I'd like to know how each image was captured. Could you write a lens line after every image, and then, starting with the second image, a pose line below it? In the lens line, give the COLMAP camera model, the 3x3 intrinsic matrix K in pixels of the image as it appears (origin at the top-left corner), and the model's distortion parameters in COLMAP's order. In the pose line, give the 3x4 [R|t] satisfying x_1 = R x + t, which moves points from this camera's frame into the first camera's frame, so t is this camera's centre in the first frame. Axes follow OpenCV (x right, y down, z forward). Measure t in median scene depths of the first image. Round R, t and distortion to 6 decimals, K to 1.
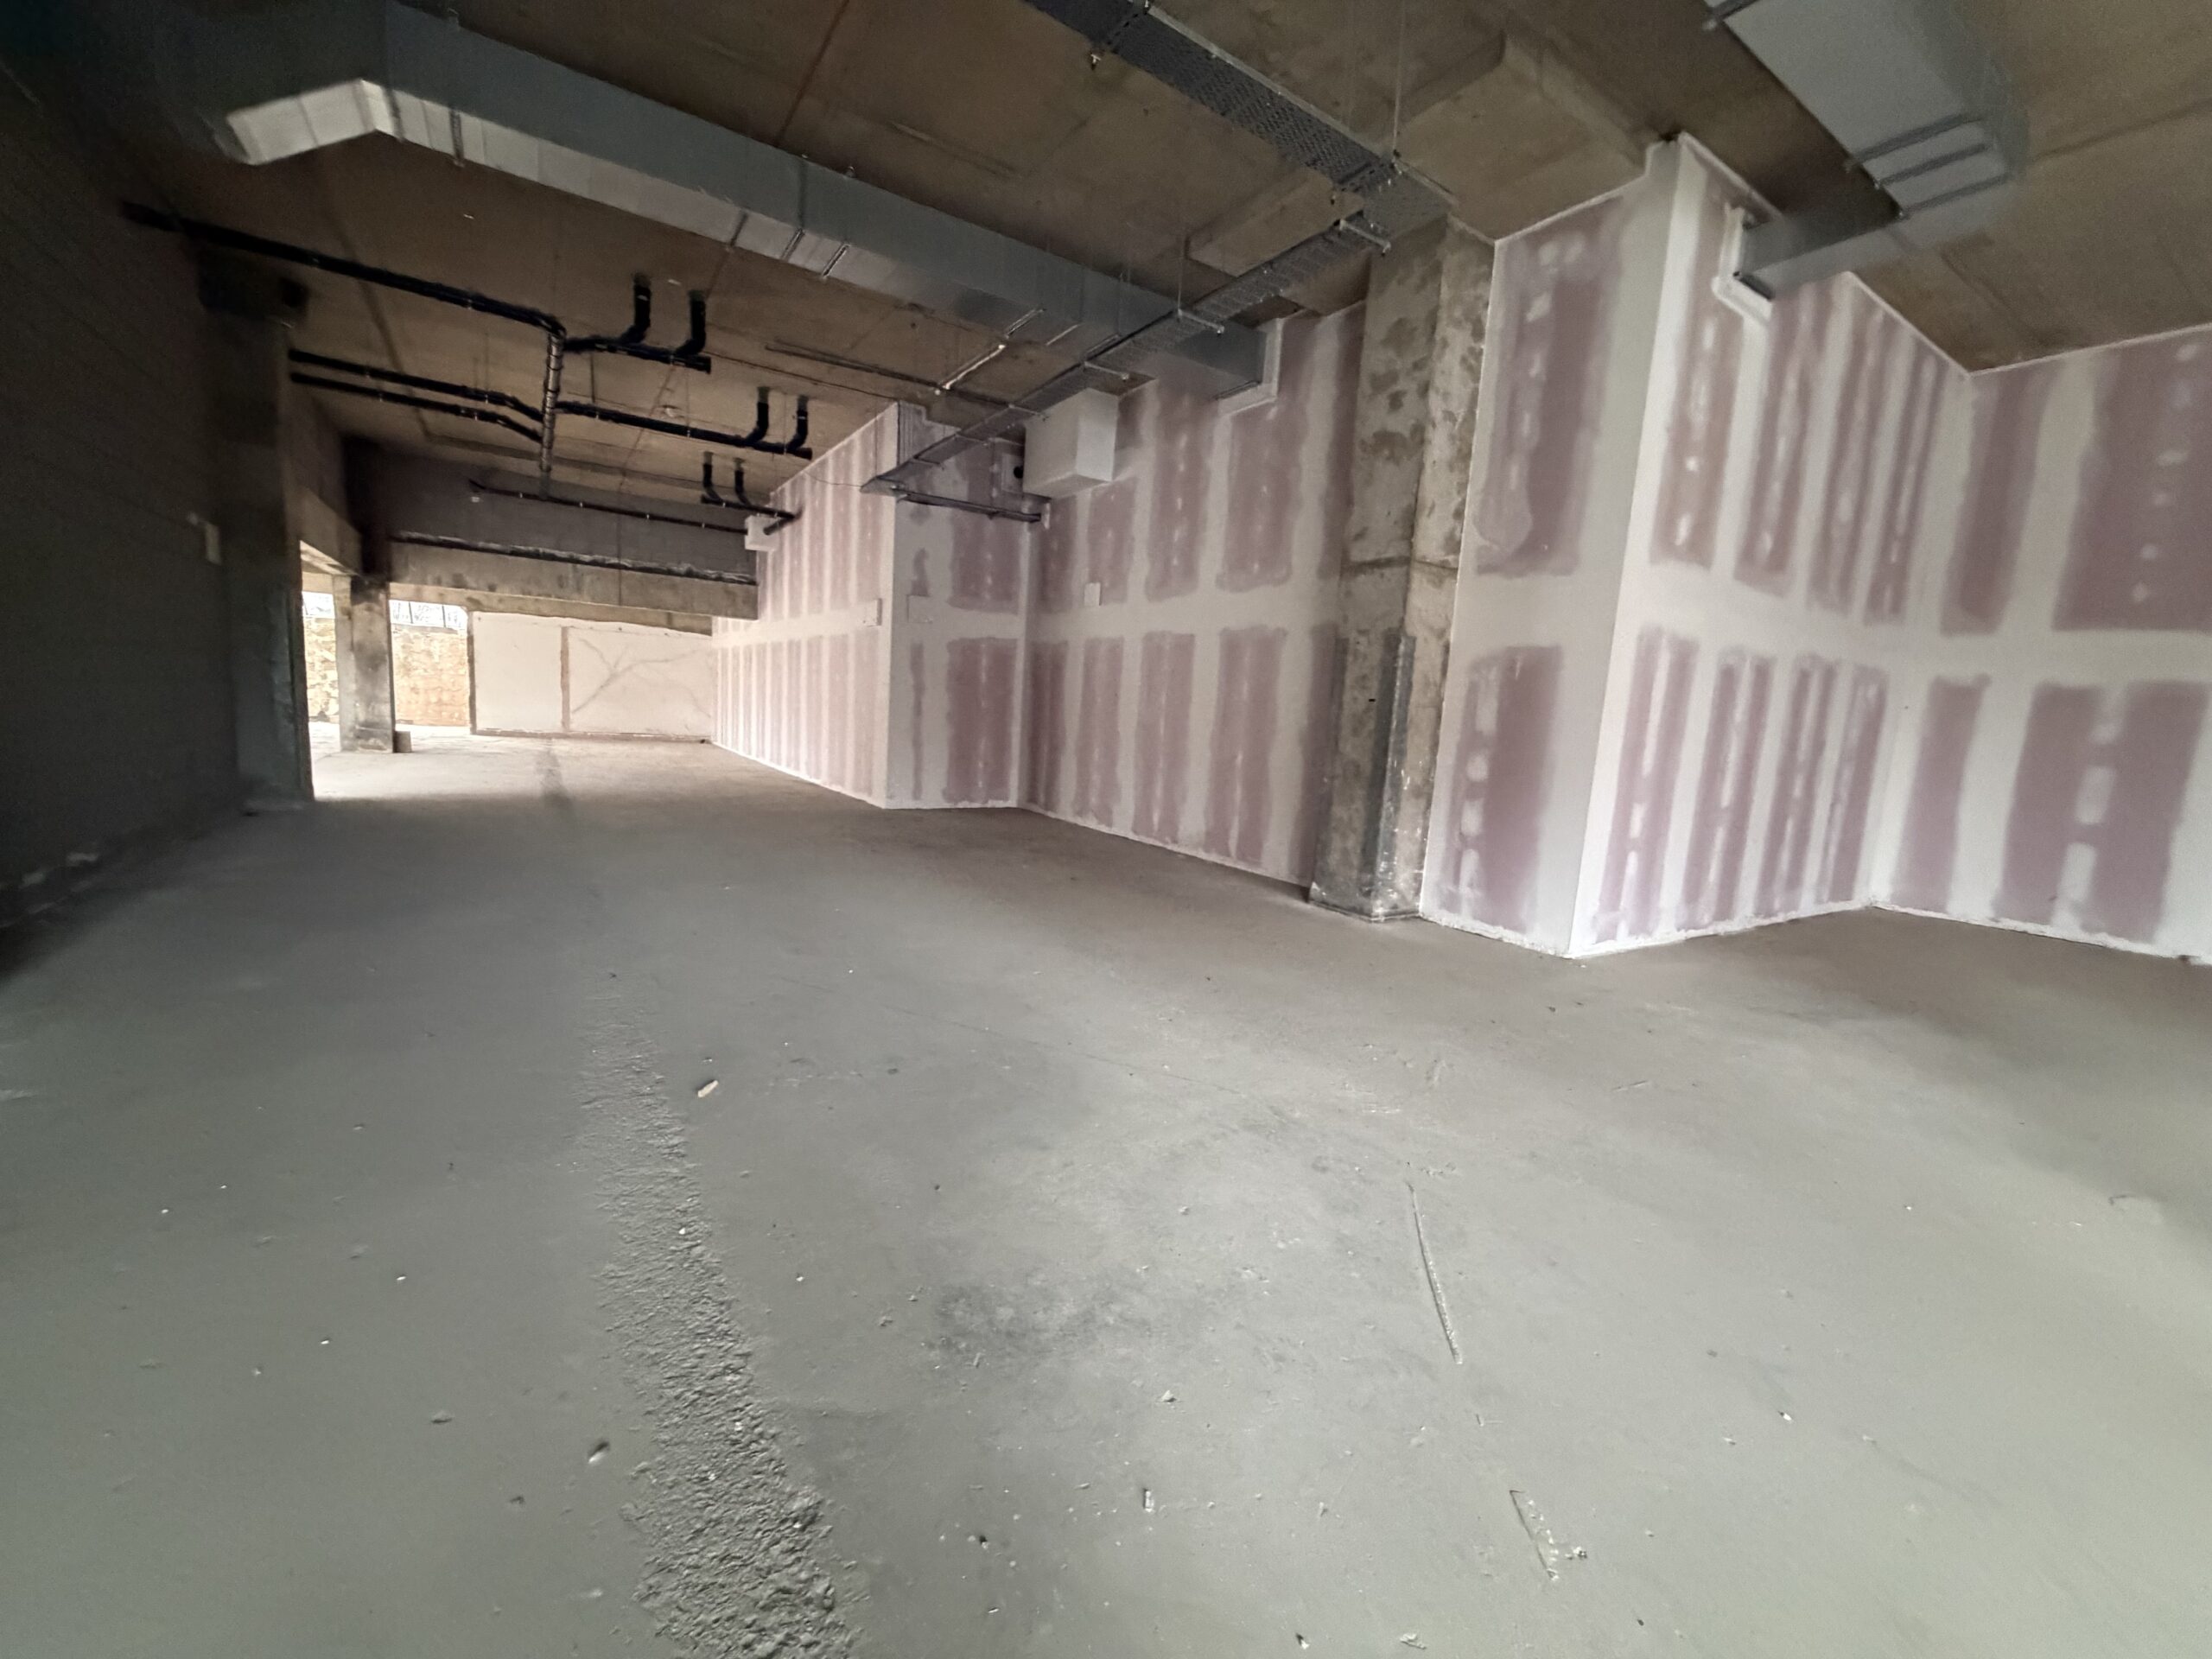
lens RADIAL K [[880.7, 0, 1099.3], [0, 880.7, 831.5], [0, 0, 1]] dist [0.000072, -0.000096]
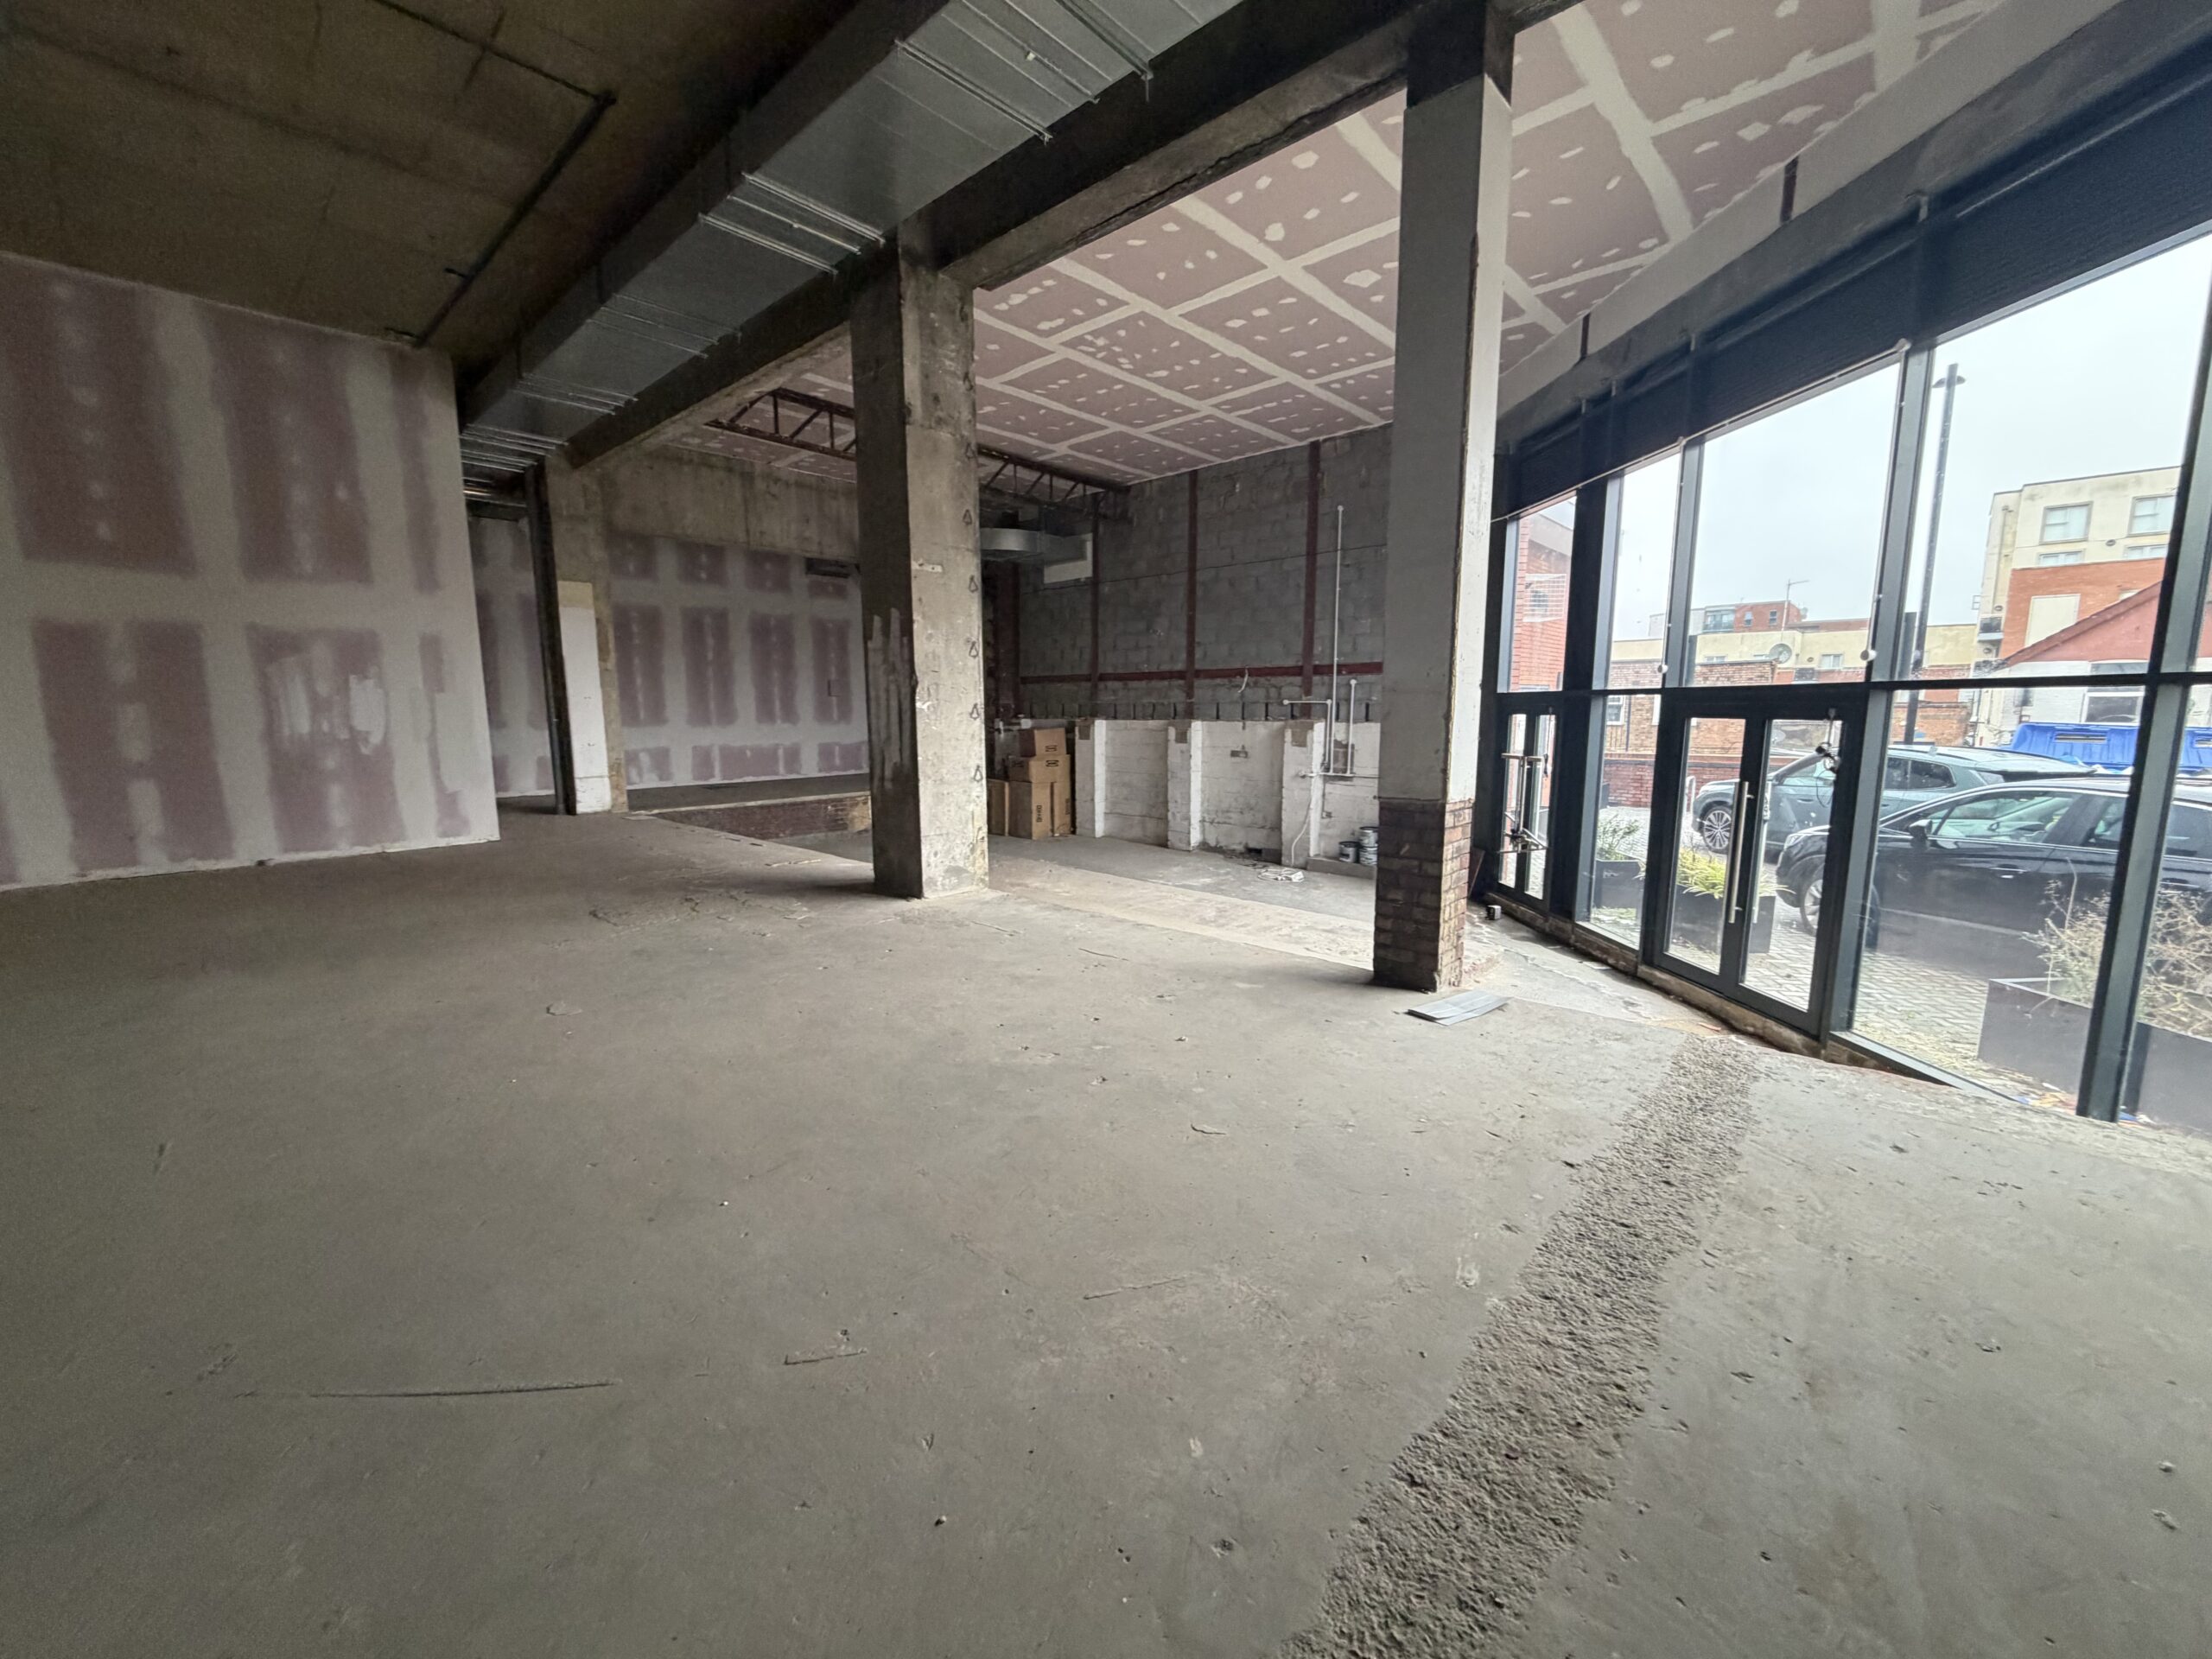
lens RADIAL K [[880.7, 0, 1099.3], [0, 880.7, 831.5], [0, 0, 1]] dist [0.000072, -0.000096]
pose [[-0.248459, -0.198951, 0.947991, -0.182957], [0.120485, 0.964732, 0.234042, -0.045599], [-0.961120, 0.172368, -0.215726, 0.227629]]
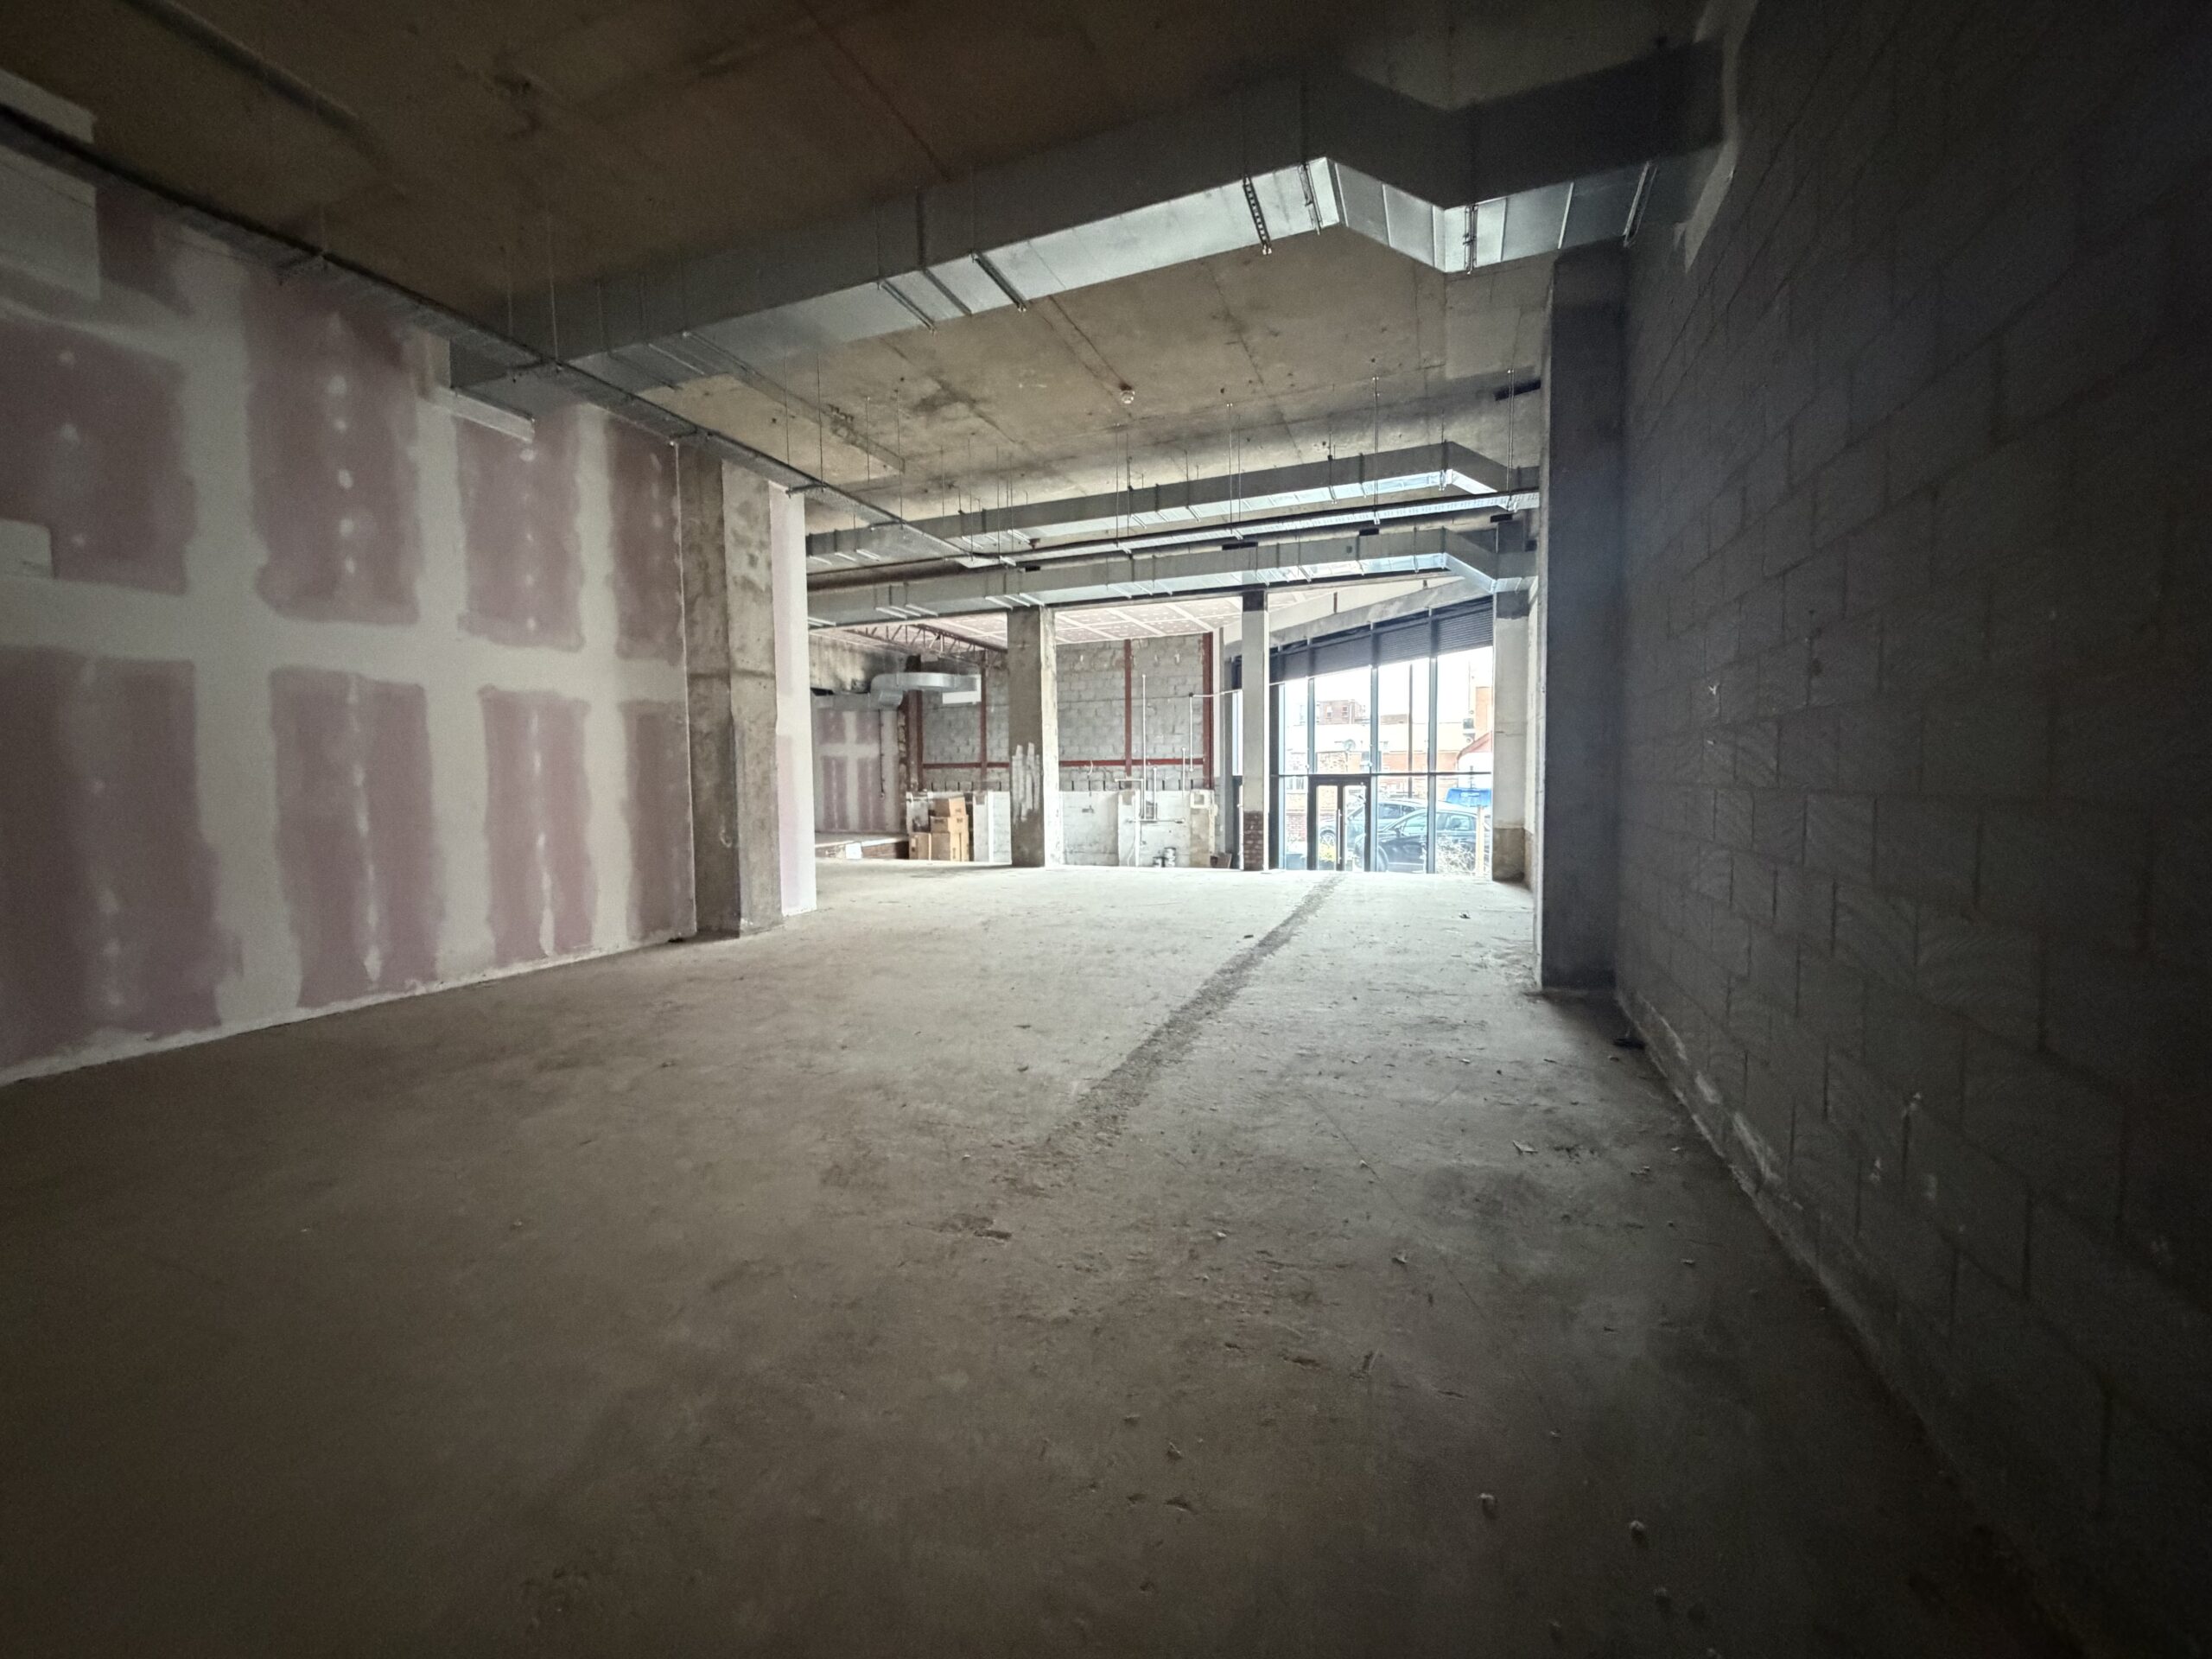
lens RADIAL K [[880.7, 0, 1099.3], [0, 880.7, 831.5], [0, 0, 1]] dist [0.000072, -0.000096]
pose [[-0.582200, -0.106618, 0.806025, -0.830414], [0.084332, 0.978098, 0.190293, -0.204819], [-0.808660, 0.178762, -0.560457, 1.011769]]
